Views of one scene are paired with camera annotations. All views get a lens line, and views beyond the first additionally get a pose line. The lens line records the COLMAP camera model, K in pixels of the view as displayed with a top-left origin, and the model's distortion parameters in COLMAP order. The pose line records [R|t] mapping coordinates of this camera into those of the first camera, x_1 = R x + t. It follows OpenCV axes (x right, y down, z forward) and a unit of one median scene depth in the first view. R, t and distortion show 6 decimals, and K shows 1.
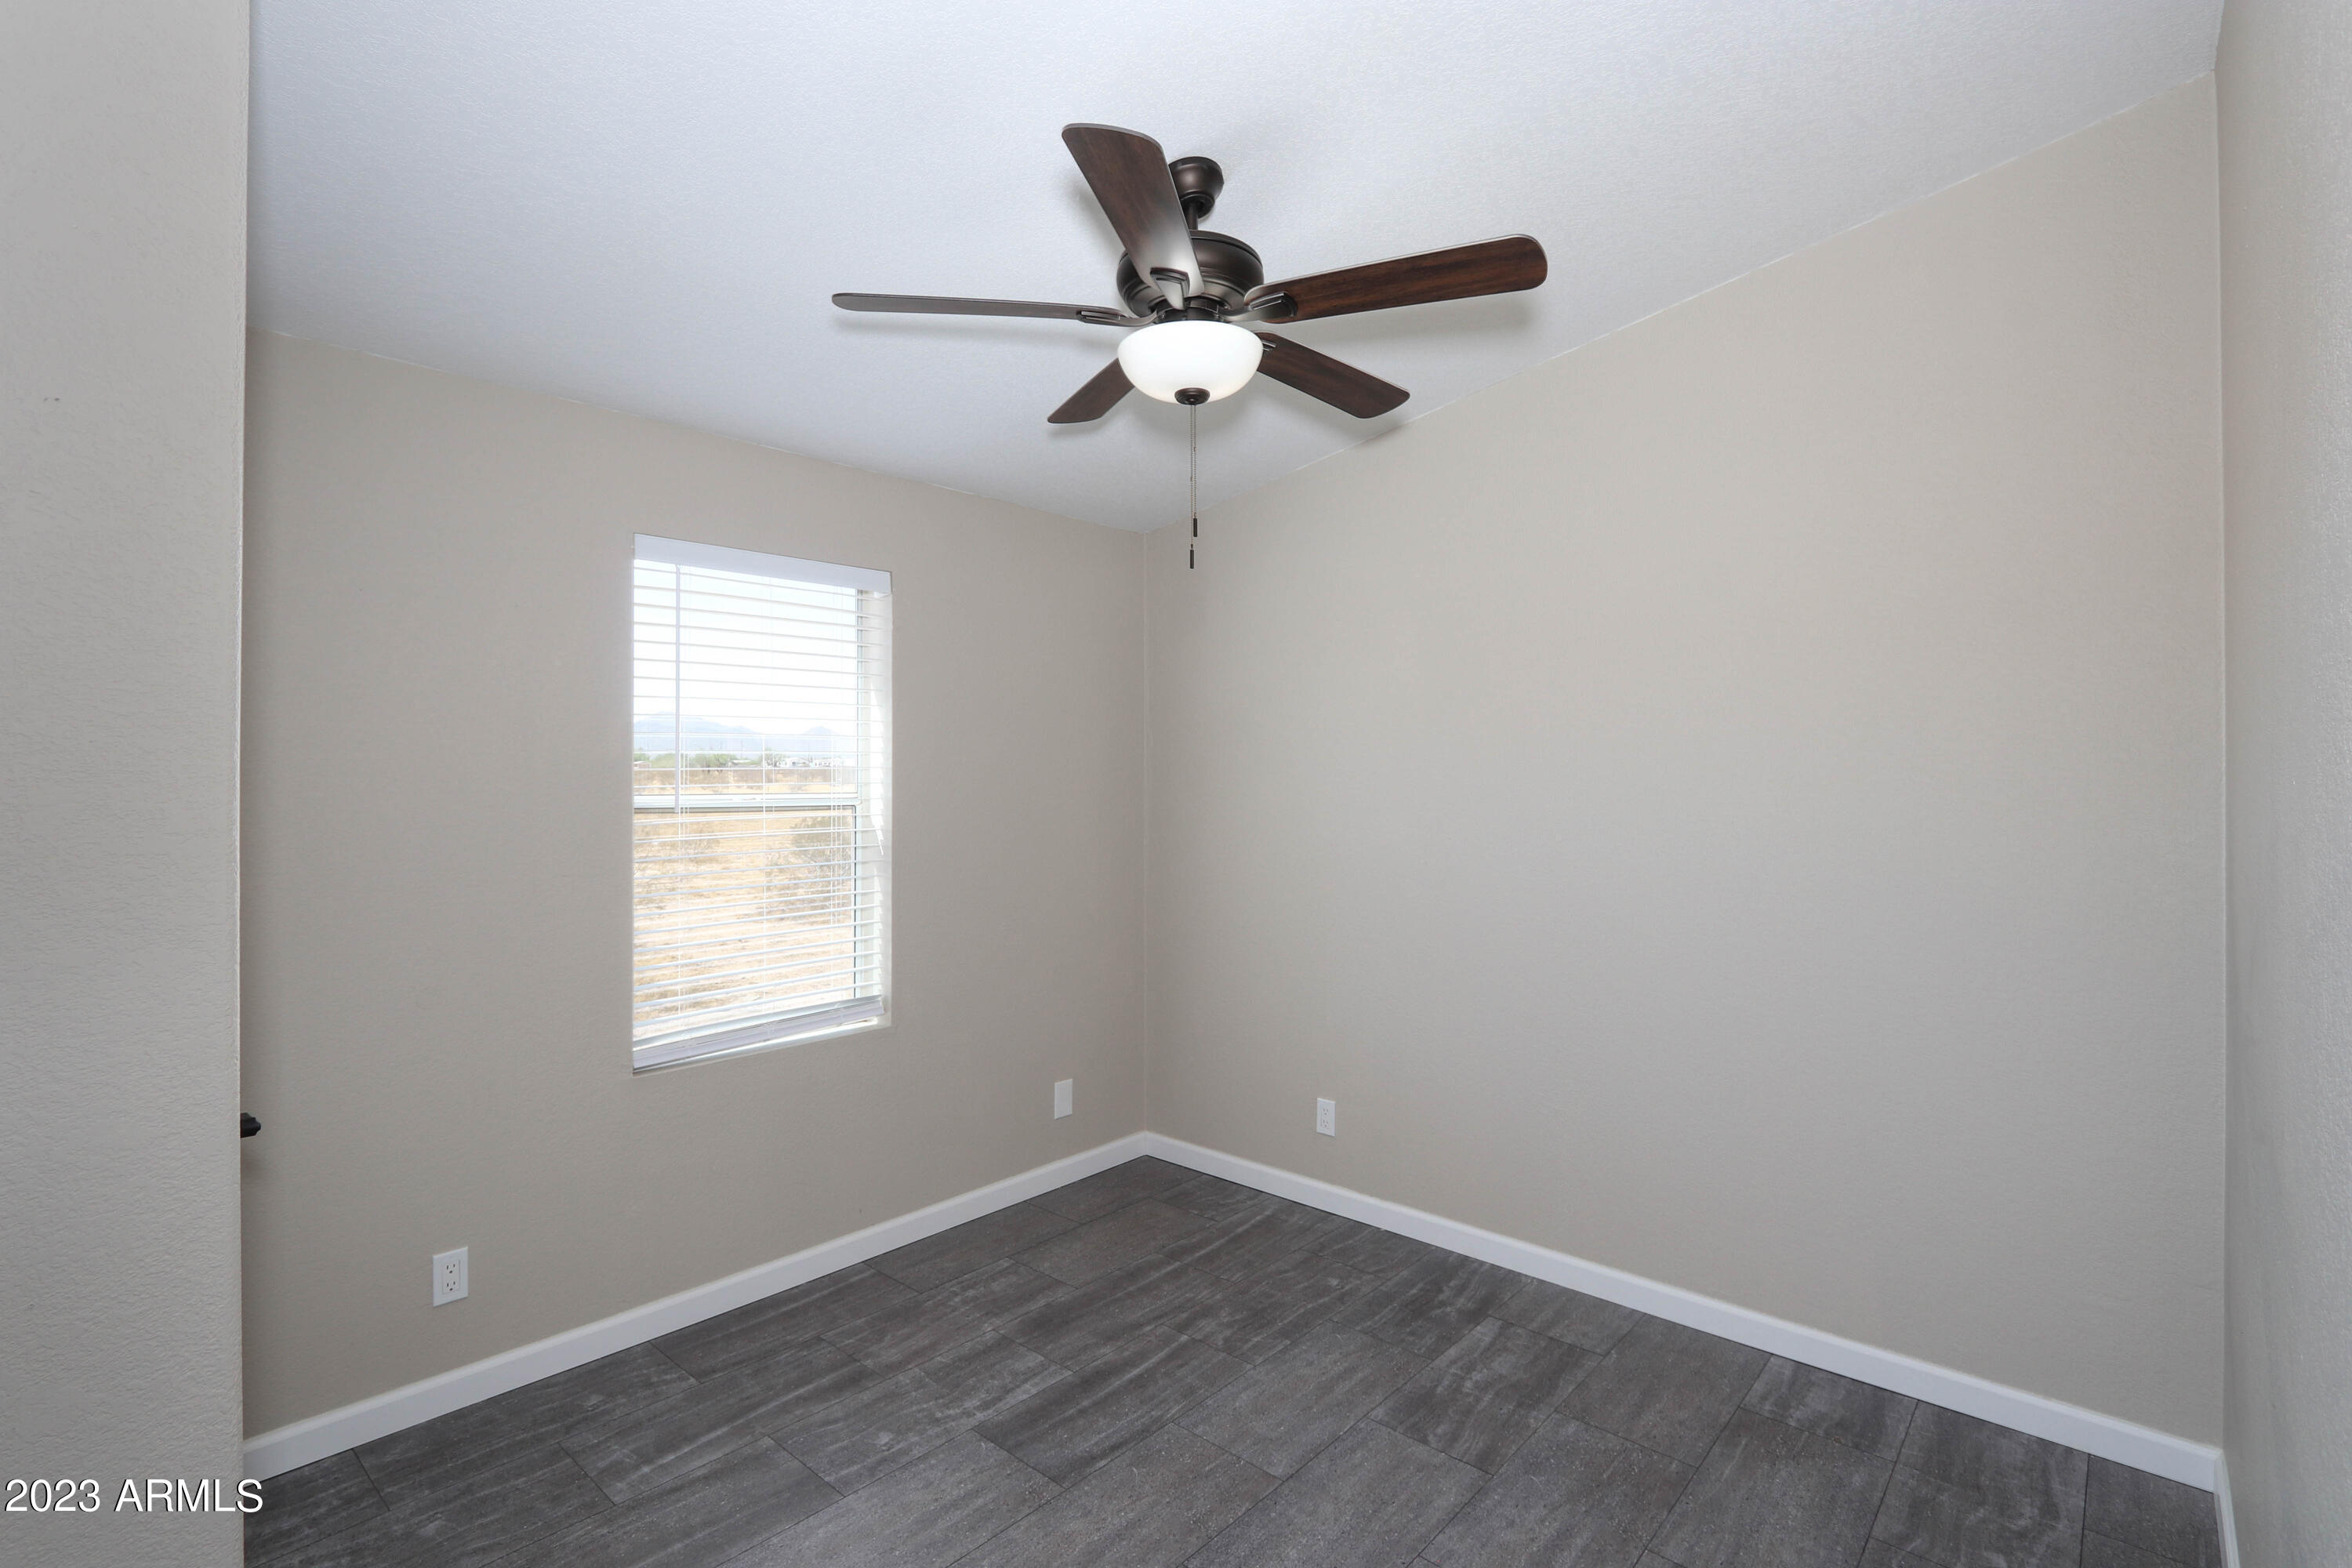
lens RADIAL K [[1081.6, 0, 1172.5], [0, 1081.6, 770.2], [0, 0, 1]] dist [-0.013926, 0.000071]
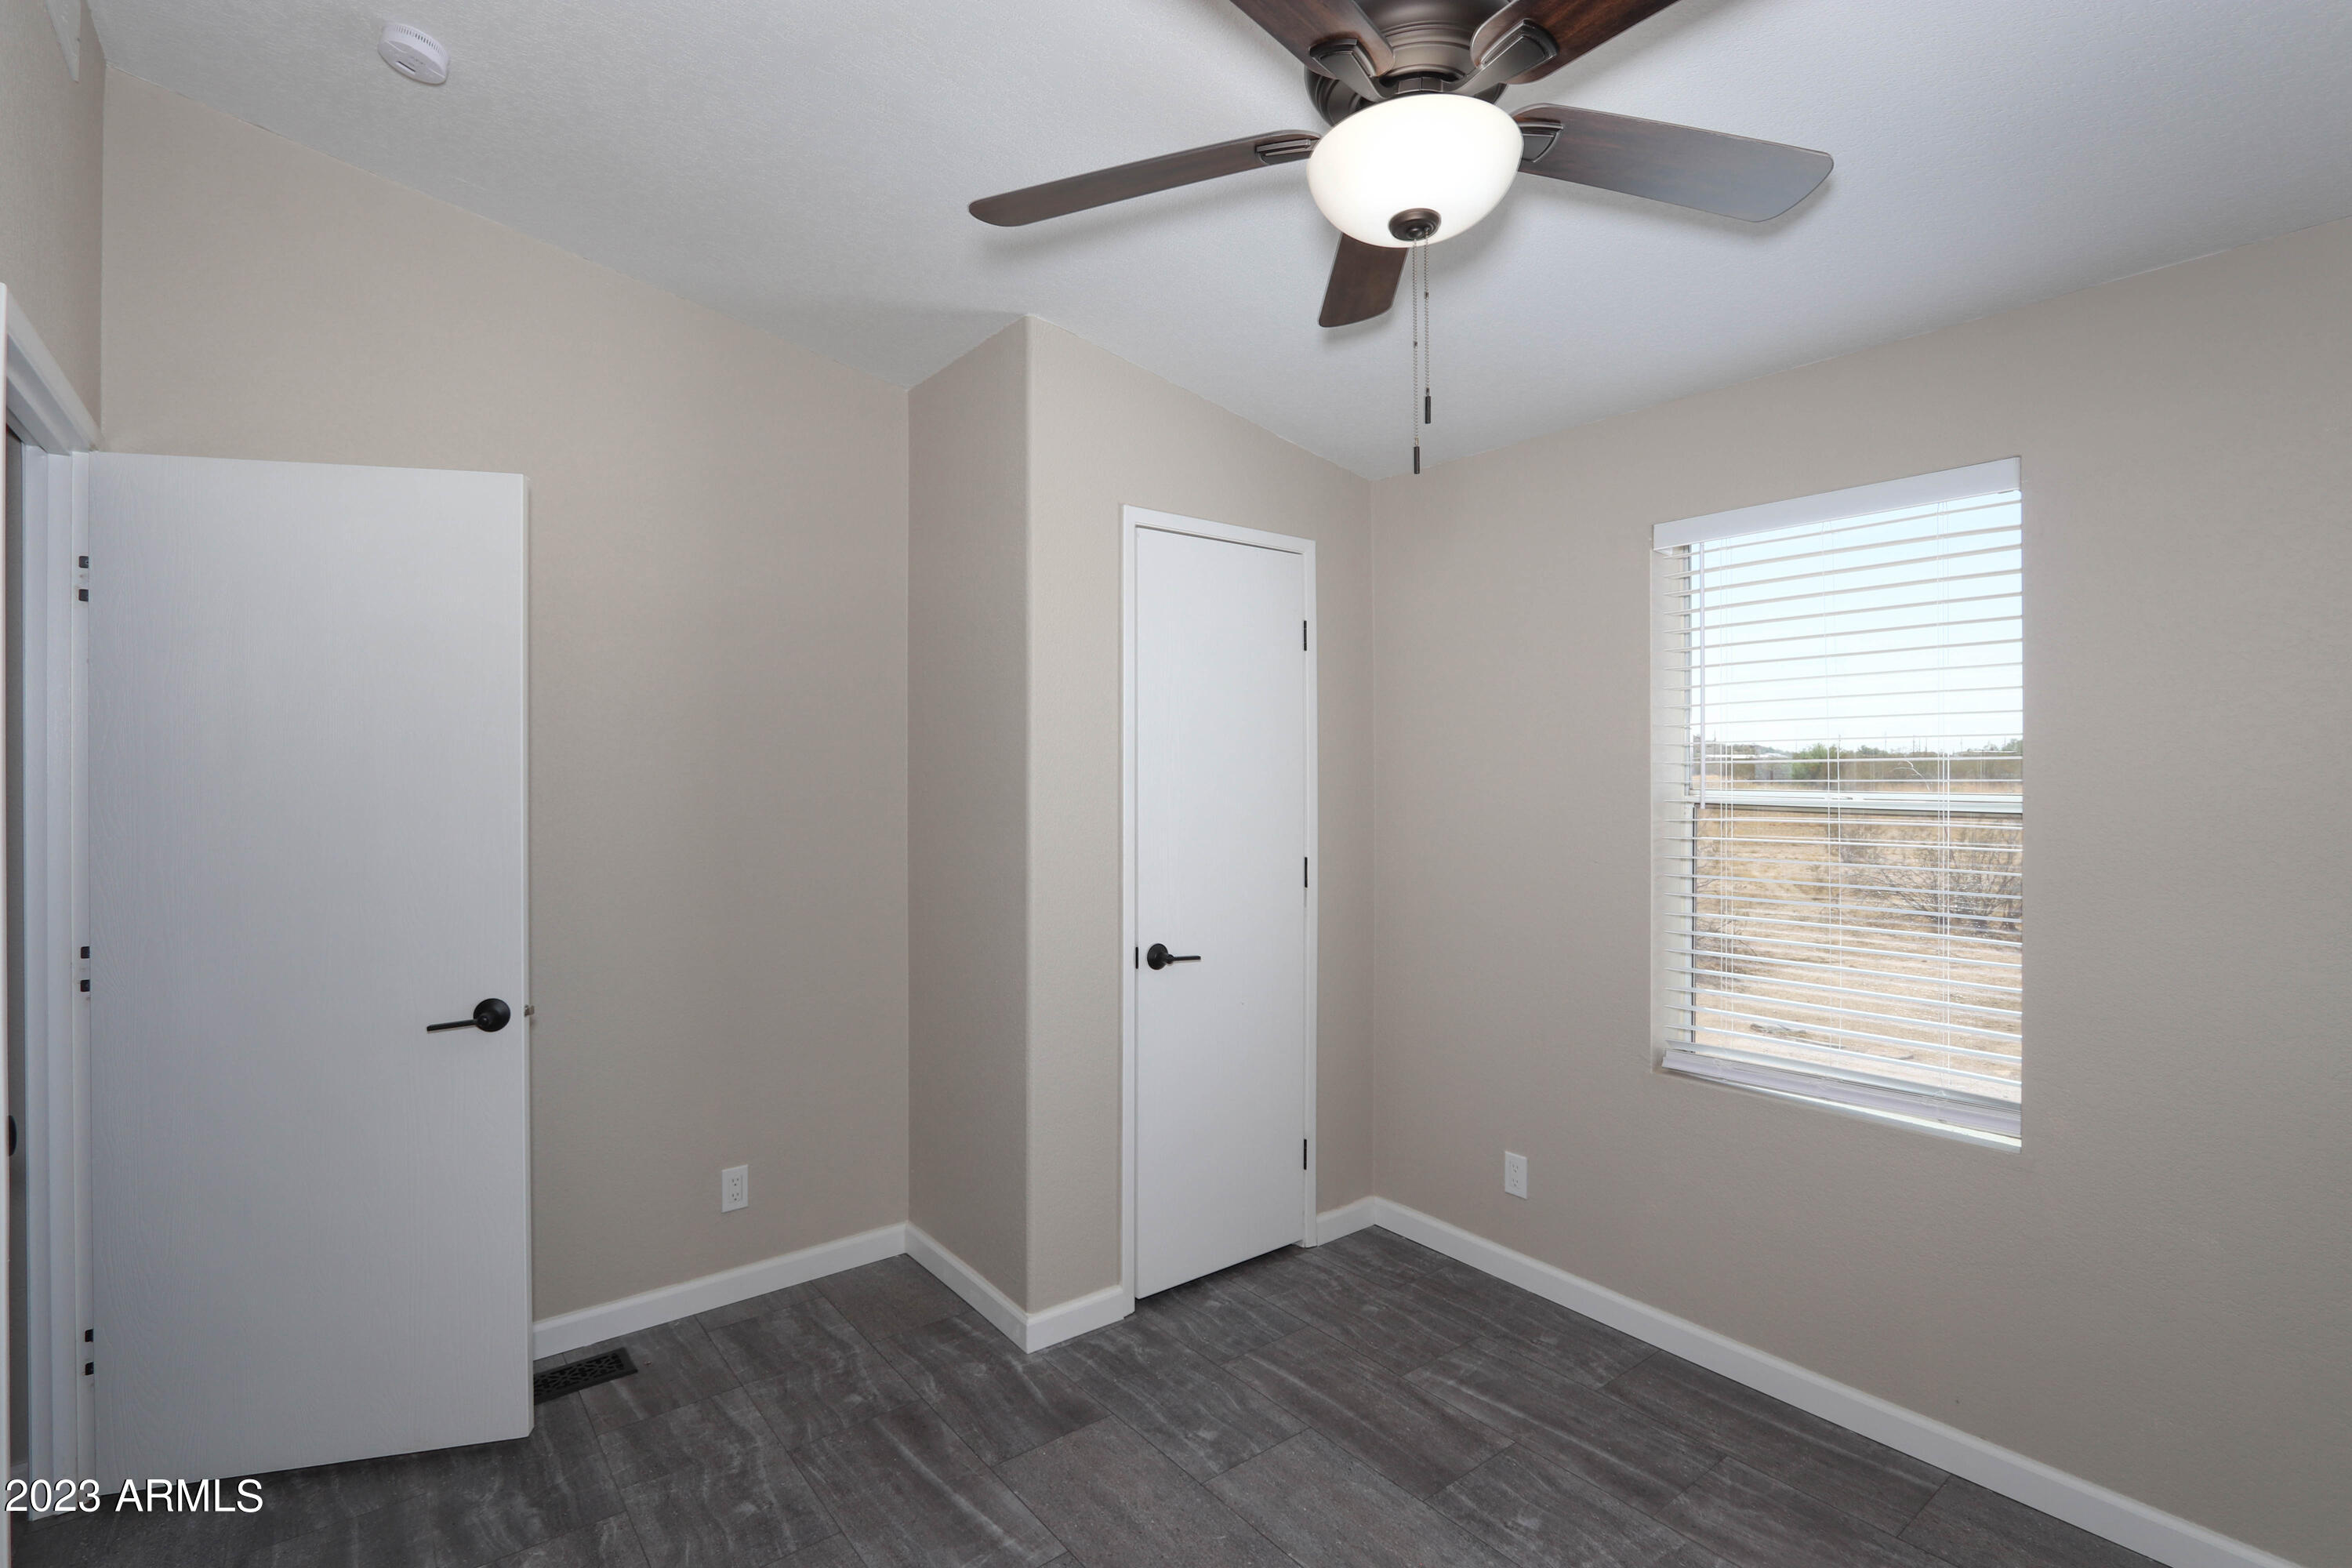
lens RADIAL K [[1081.6, 0, 1172.5], [0, 1081.6, 770.2], [0, 0, 1]] dist [-0.013926, 0.000071]
pose [[-0.167746, 0.004432, -0.985820, 0.611642], [0.009097, 0.999954, 0.002948, -0.002122], [0.985788, -0.008474, -0.167779, 0.816624]]
